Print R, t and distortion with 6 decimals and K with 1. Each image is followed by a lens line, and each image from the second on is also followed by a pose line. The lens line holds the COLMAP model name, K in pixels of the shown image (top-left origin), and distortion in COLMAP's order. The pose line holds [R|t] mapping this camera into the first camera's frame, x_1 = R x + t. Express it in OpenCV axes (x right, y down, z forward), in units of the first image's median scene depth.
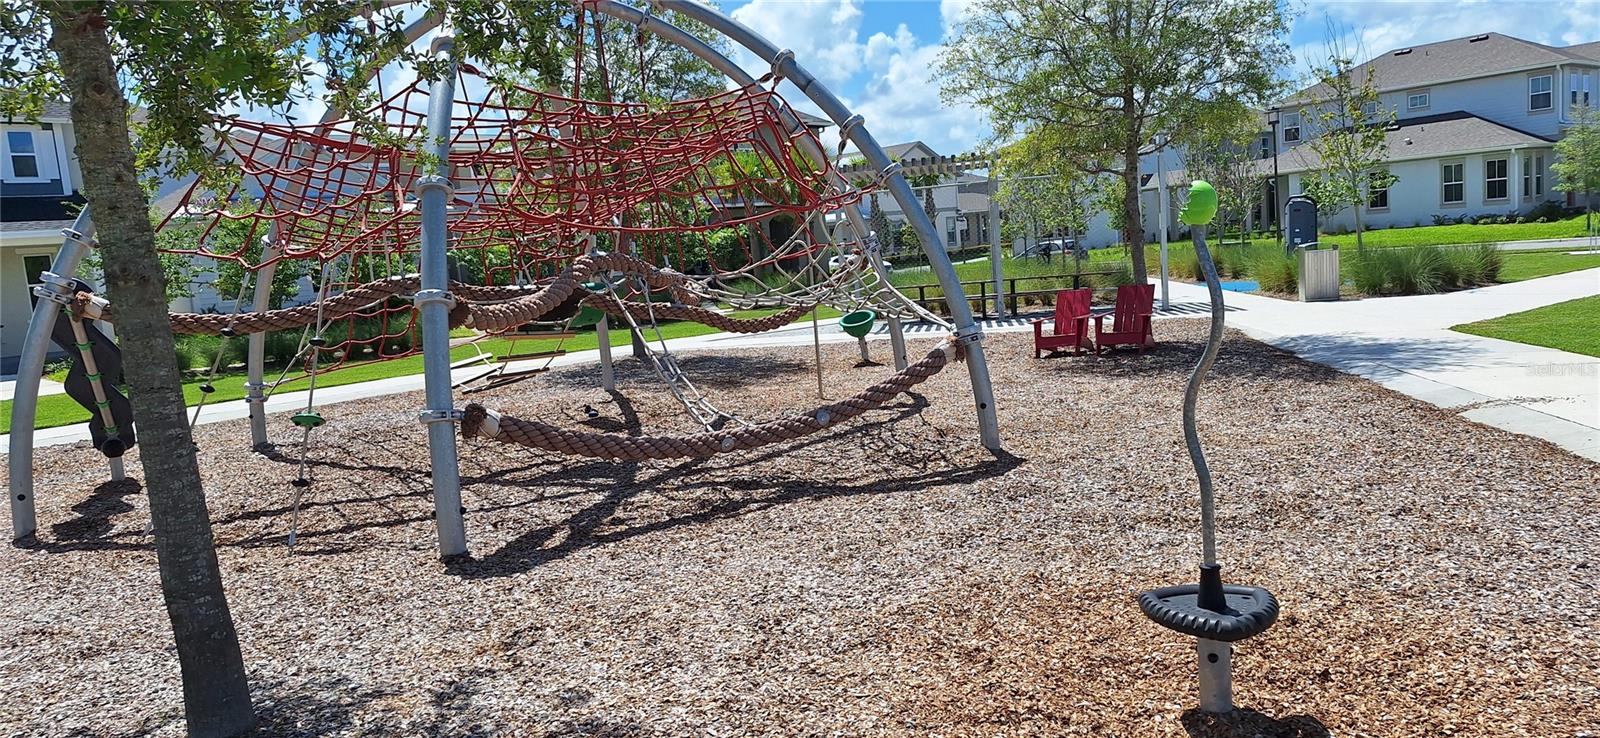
lens RADIAL K [[1109.6, 0, 818.0], [0, 1109.6, 386.0], [0, 0, 1]] dist [0.100107, -0.134105]
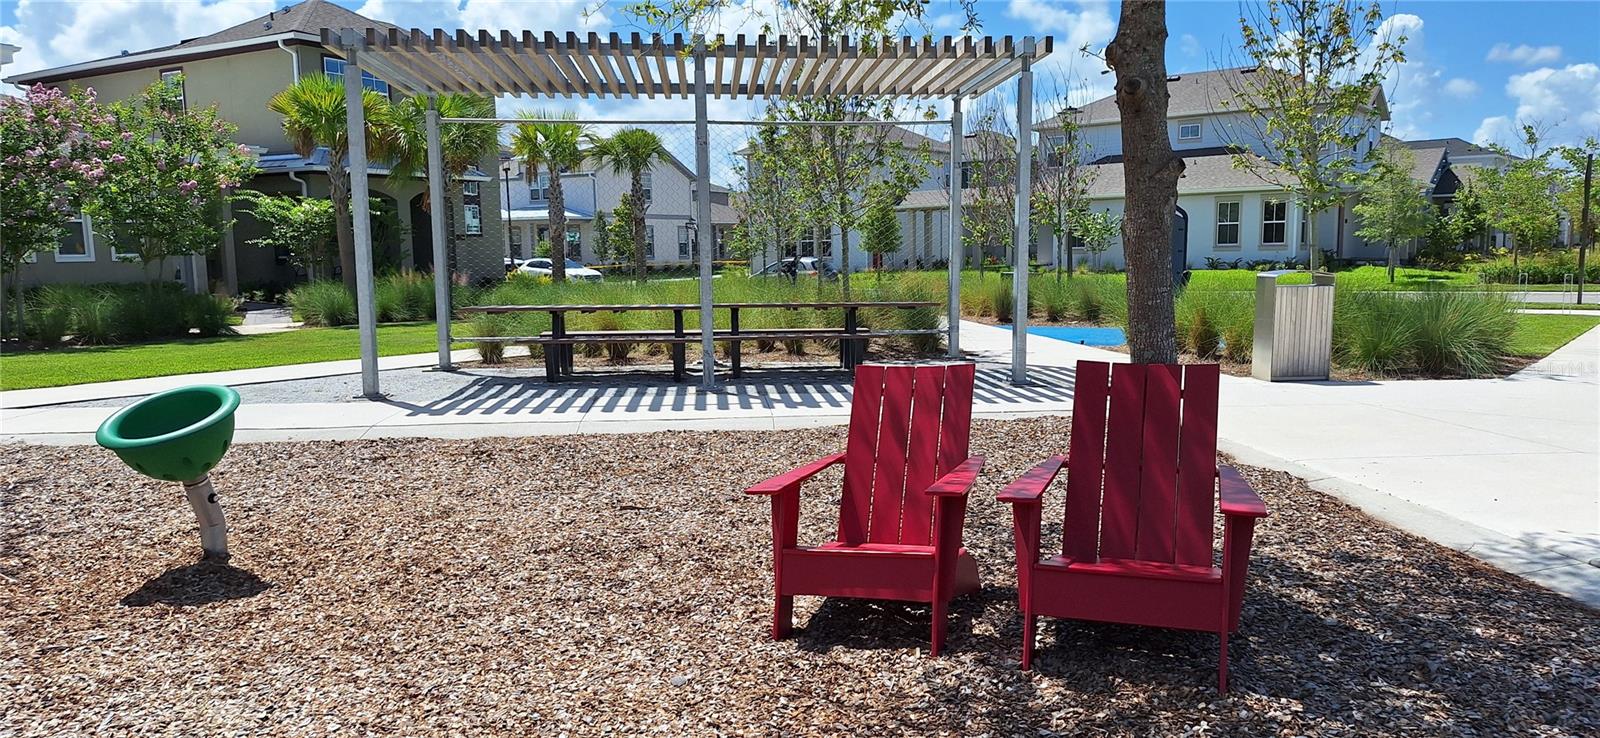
lens RADIAL K [[1109.6, 0, 818.0], [0, 1109.6, 386.0], [0, 0, 1]] dist [0.100107, -0.134105]
pose [[0.971953, 0.038187, 0.232056, 0.116962], [-0.034628, 0.999212, -0.019395, -0.062051], [-0.232614, 0.010815, 0.972509, 0.607752]]
